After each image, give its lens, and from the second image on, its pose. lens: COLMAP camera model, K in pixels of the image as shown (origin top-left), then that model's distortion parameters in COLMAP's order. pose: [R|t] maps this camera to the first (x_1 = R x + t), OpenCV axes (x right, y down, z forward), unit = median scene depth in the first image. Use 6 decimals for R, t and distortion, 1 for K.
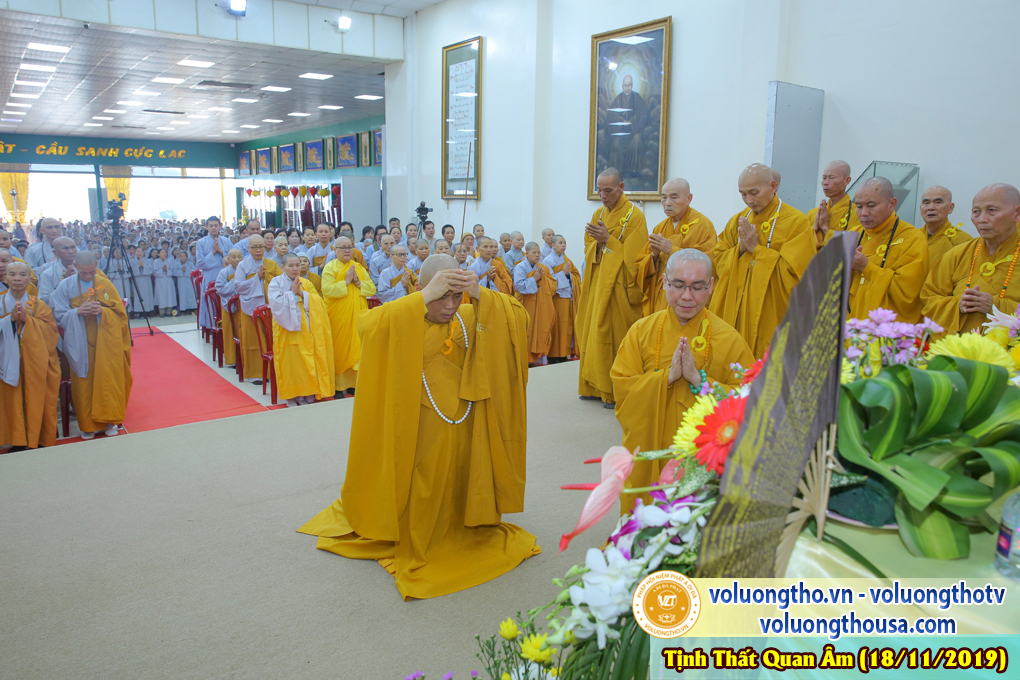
lens RADIAL K [[691.2, 0, 502.1], [0, 691.2, 341.2], [0, 0, 1]] dist [-0.109113, 0.080148]
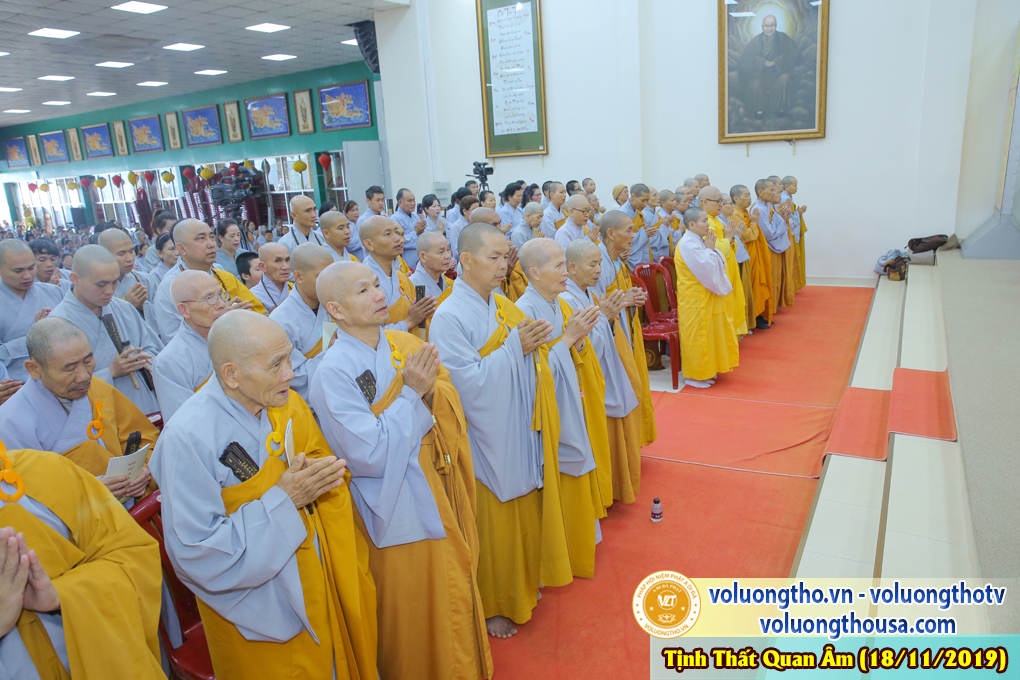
lens RADIAL K [[691.2, 0, 502.1], [0, 691.2, 341.2], [0, 0, 1]] dist [-0.109113, 0.080148]
pose [[0.929861, -0.159354, 0.331610, -0.441164], [0.144358, 0.987079, 0.069546, -0.028359], [-0.338407, -0.016798, 0.940850, 0.136992]]
